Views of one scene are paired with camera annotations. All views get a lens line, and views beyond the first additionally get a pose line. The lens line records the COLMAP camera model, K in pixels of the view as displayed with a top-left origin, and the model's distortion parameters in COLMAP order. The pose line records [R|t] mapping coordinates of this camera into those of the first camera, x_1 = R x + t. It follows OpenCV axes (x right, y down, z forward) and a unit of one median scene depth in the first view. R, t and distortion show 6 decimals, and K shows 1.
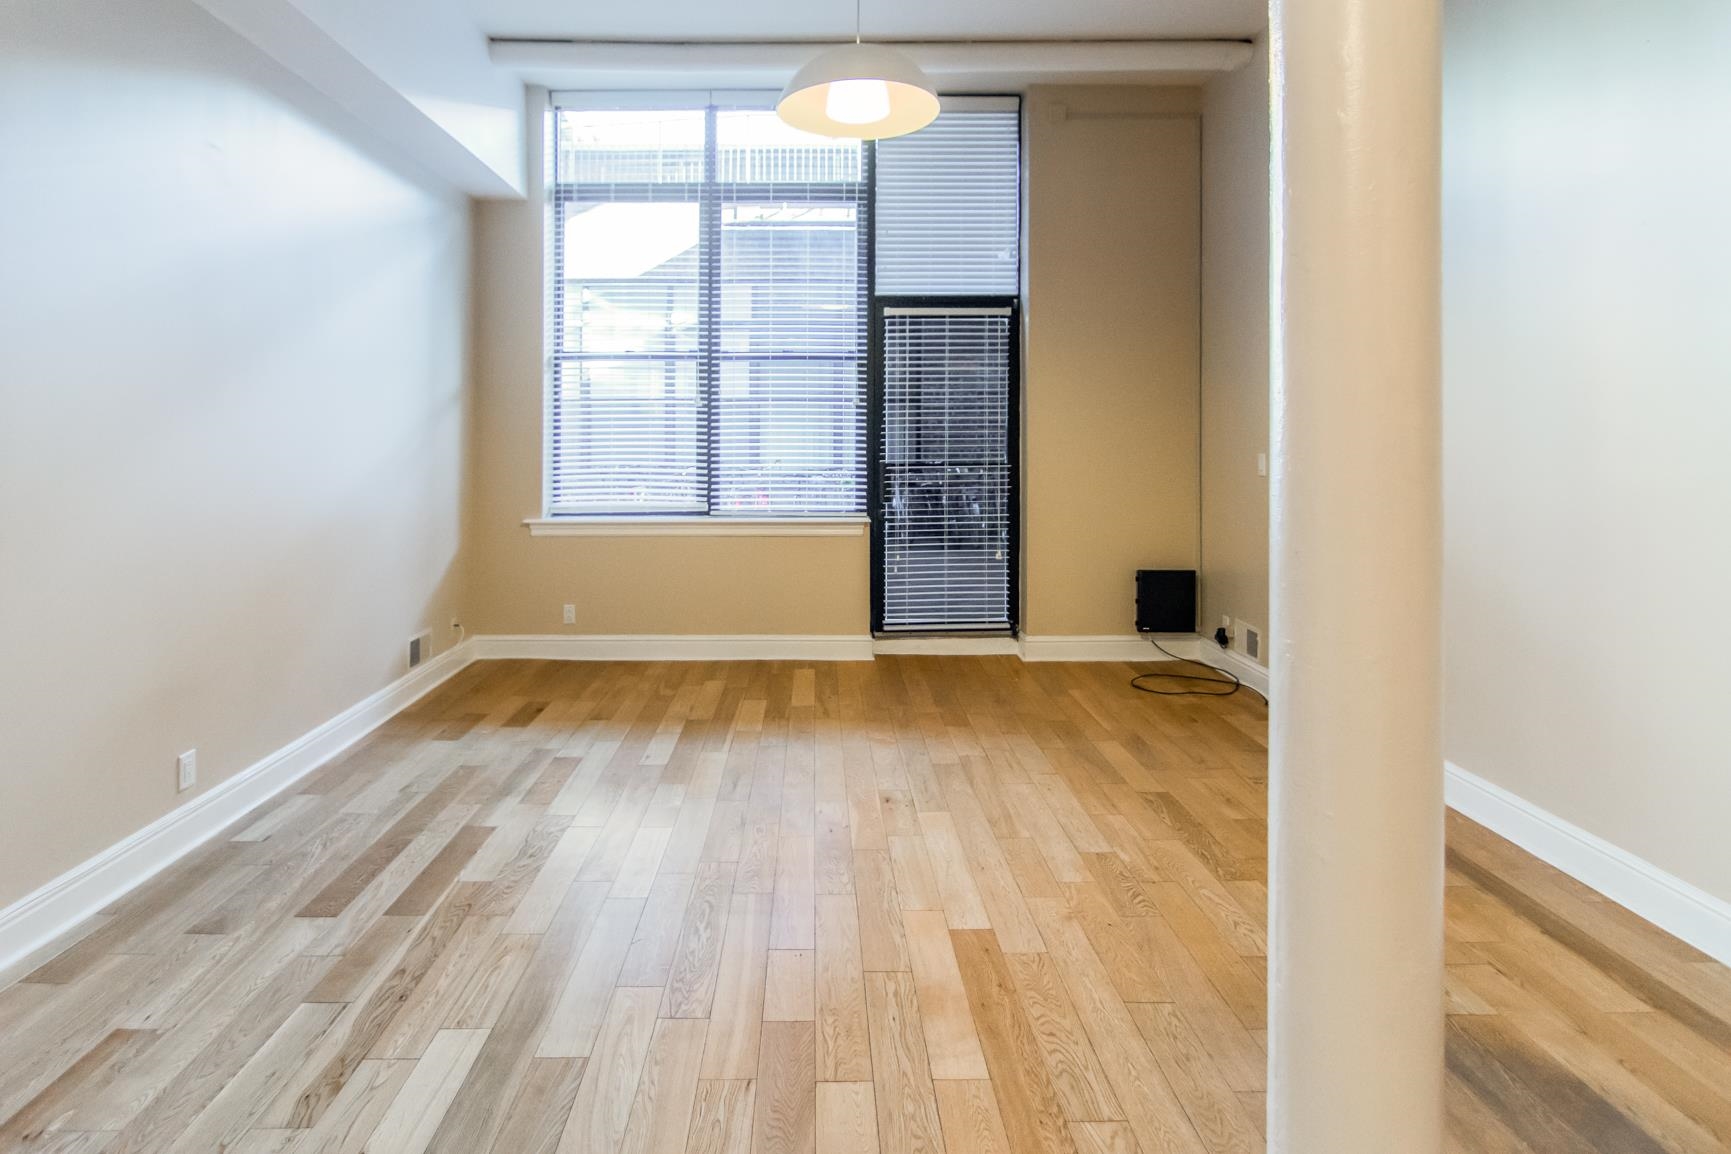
lens RADIAL K [[925.8, 0, 826.4], [0, 925.8, 441.3], [0, 0, 1]] dist [0.000261, -0.000247]
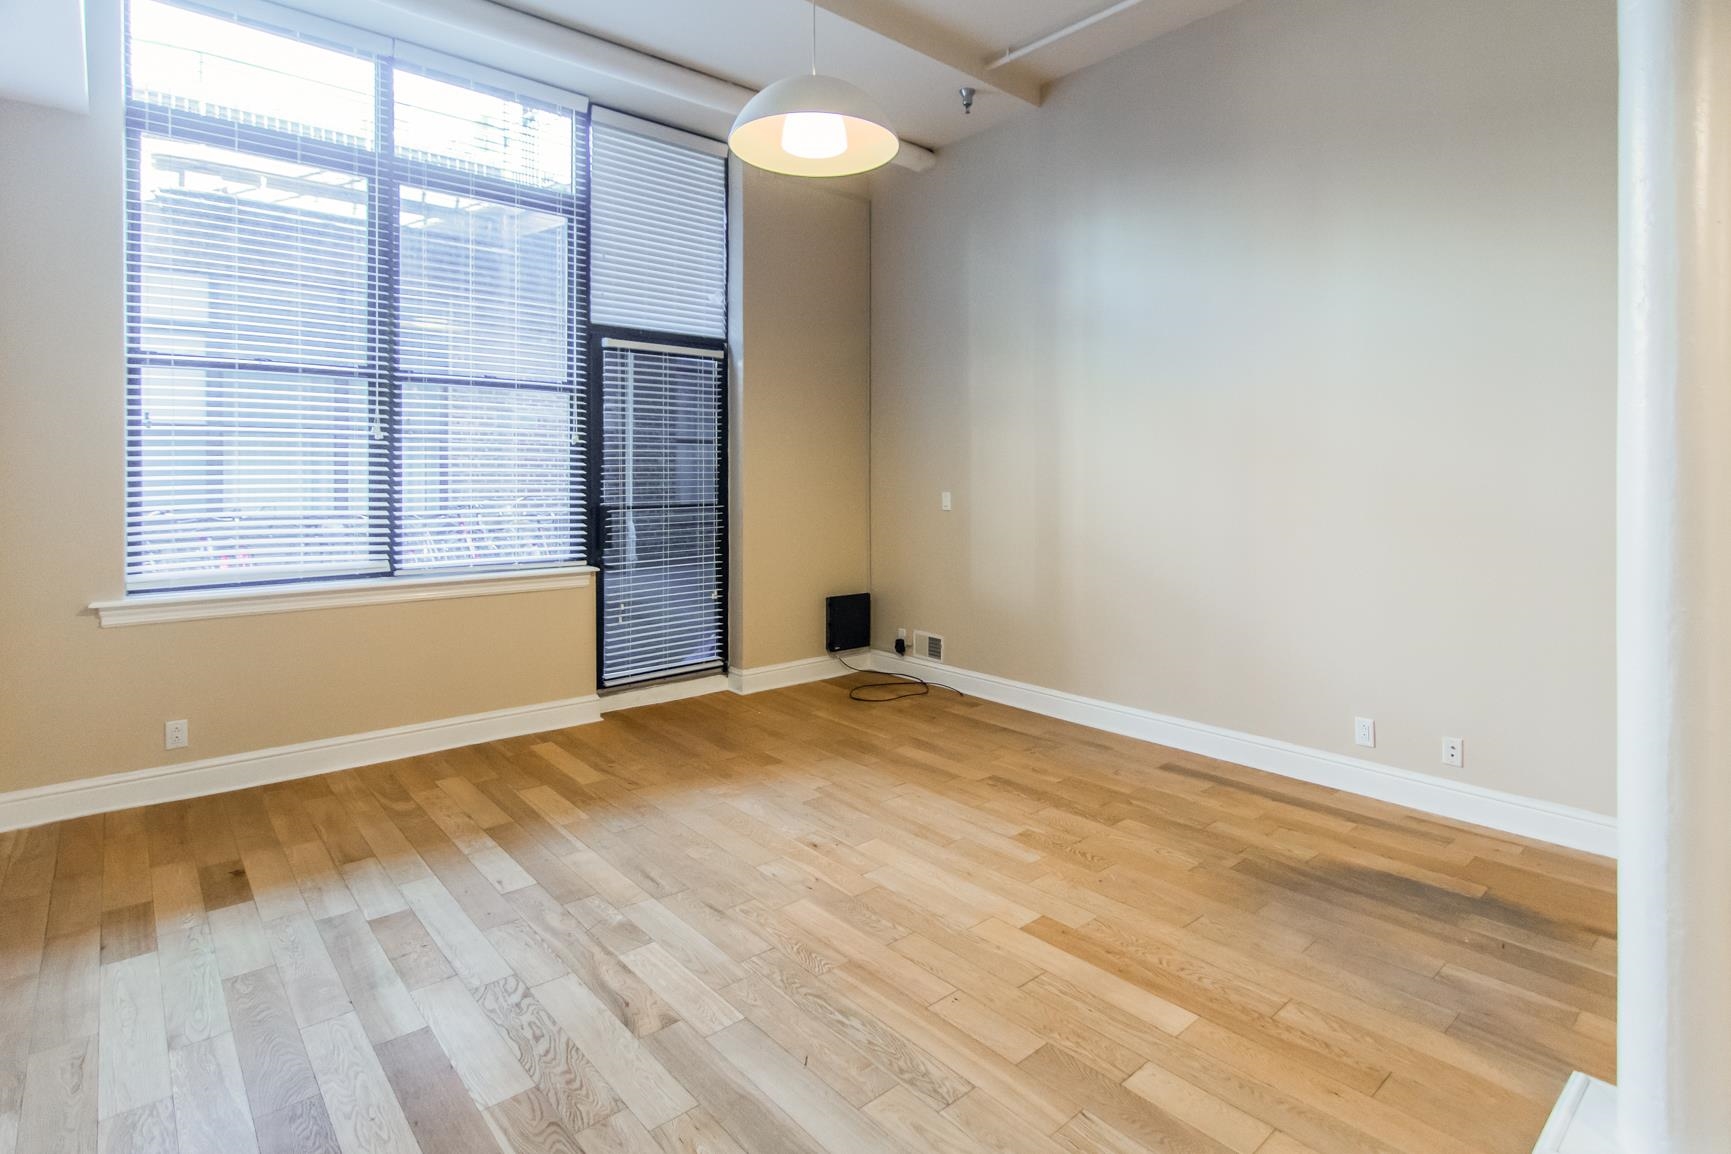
lens RADIAL K [[879.4, 0, 929.0], [0, 879.4, 485.5], [0, 0, 1]] dist [-0.000455, -0.000189]
pose [[0.742493, -0.004822, 0.669837, -0.287136], [-0.000248, 0.999972, 0.007473, -0.003673], [-0.669854, -0.005714, 0.742471, 0.132215]]
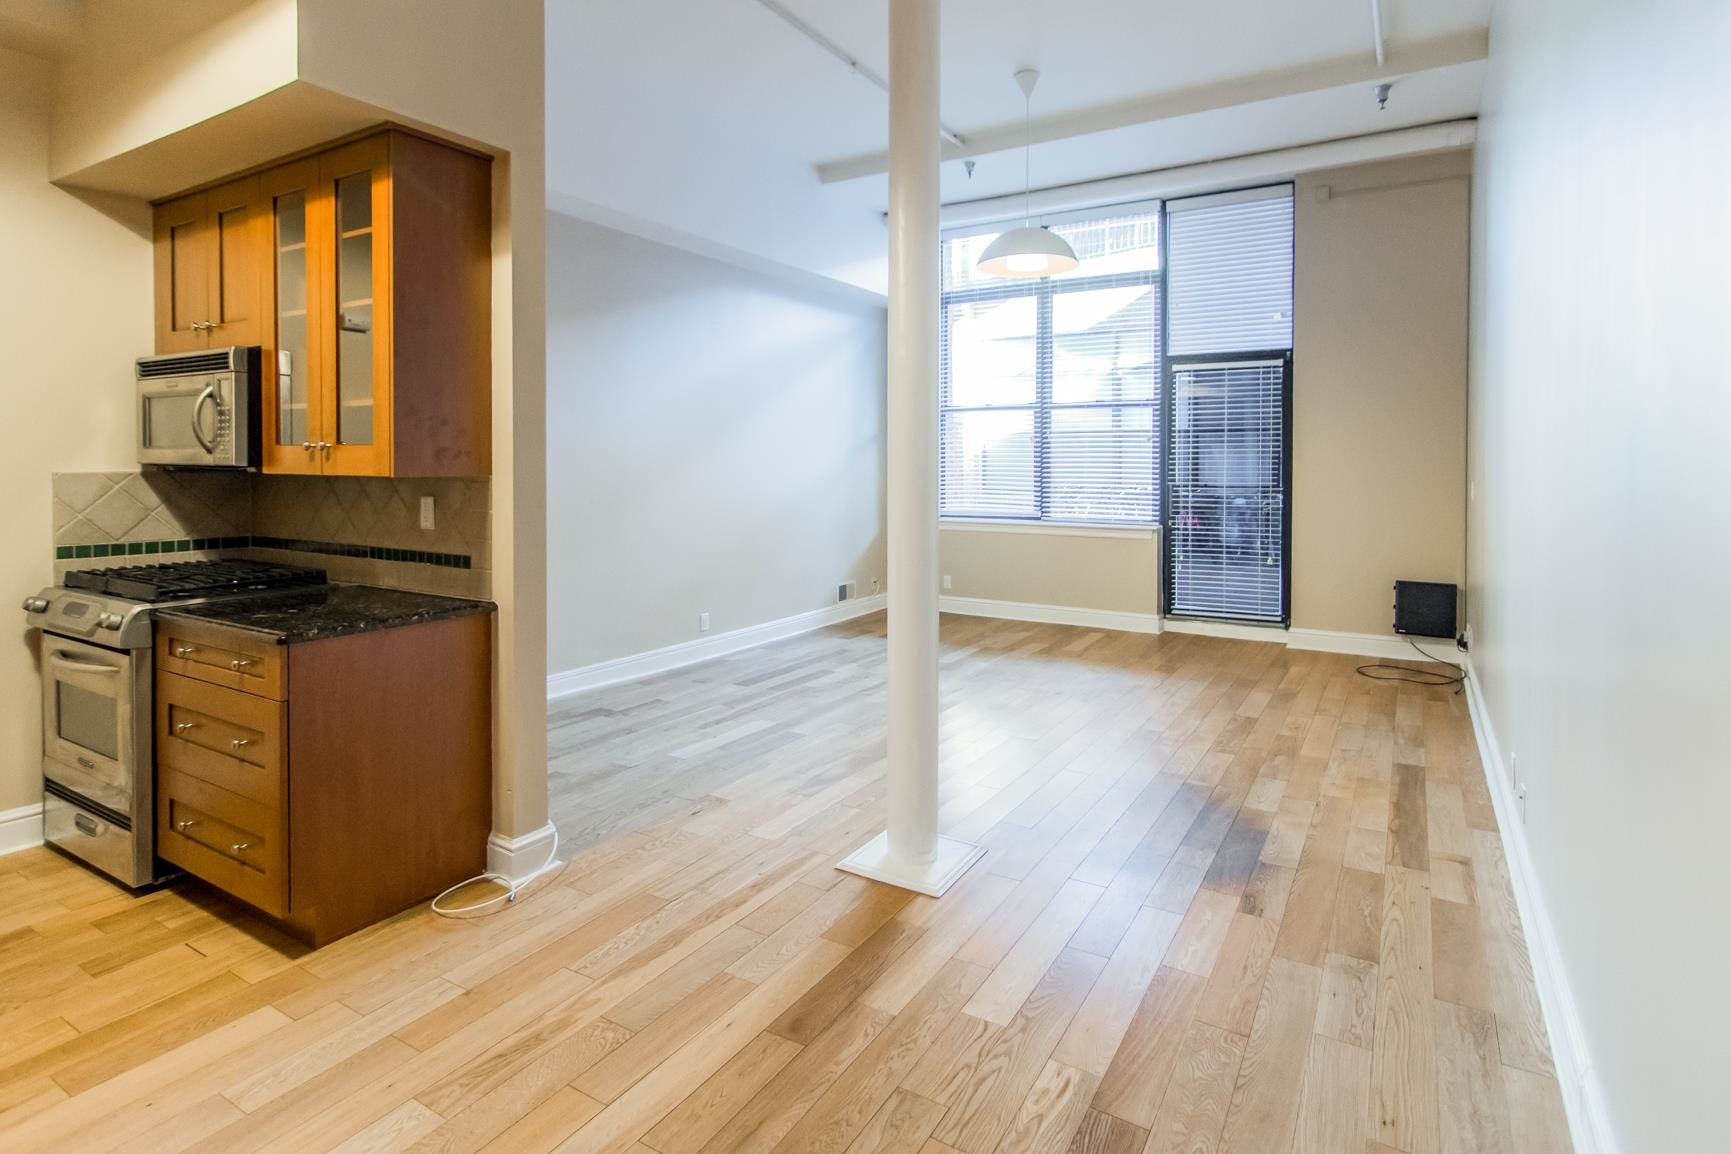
lens RADIAL K [[901.7, 0, 920.7], [0, 901.7, 474.3], [0, 0, 1]] dist [0.019939, -0.000204]
pose [[0.876748, 0.008004, -0.480884, 0.362867], [-0.003868, 0.999947, 0.009592, -0.001837], [0.480935, -0.006550, 0.876732, -0.282977]]
